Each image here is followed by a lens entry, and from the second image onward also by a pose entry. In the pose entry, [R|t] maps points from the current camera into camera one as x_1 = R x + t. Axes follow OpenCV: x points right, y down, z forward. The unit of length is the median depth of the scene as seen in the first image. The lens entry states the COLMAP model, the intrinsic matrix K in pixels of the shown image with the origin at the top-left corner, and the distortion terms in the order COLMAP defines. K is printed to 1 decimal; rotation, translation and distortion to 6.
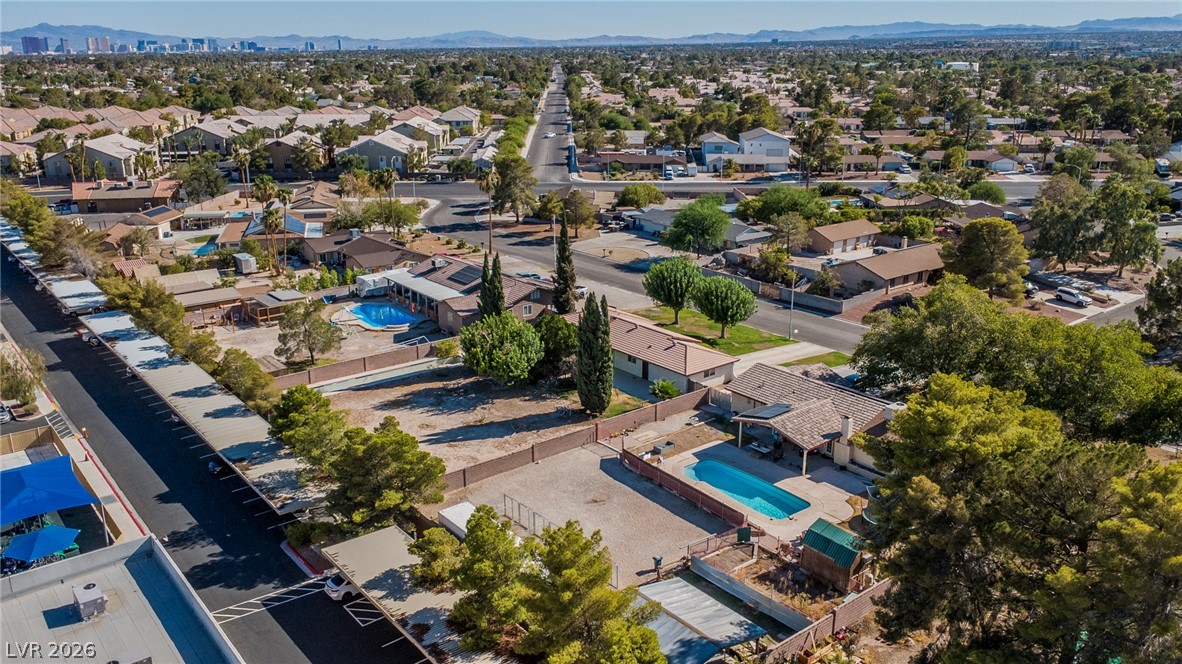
lens RADIAL K [[947.2, 0, 589.2], [0, 947.2, 335.0], [0, 0, 1]] dist [0.005871, -0.001211]
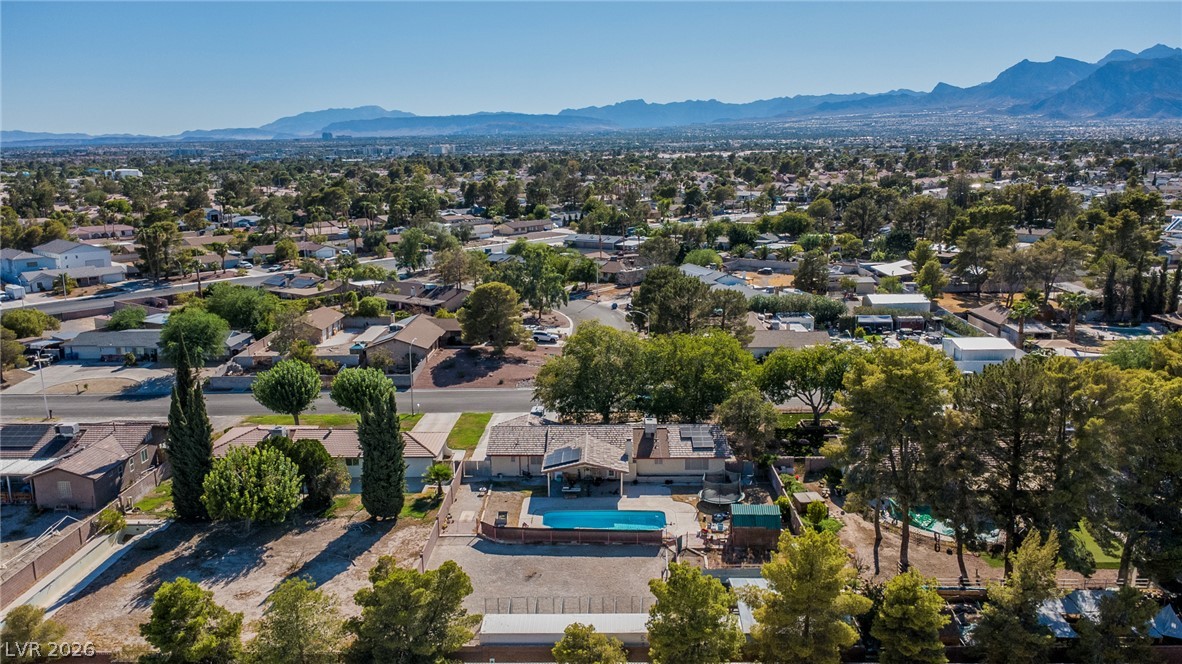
lens RADIAL K [[888.4, 0, 590.6], [0, 888.4, 328.9], [0, 0, 1]] dist [0.019288, -0.013791]
pose [[0.639024, -0.160774, 0.752197, -0.464316], [0.236159, 0.971689, 0.007060, -0.056373], [-0.732037, 0.173127, 0.658900, 0.195378]]
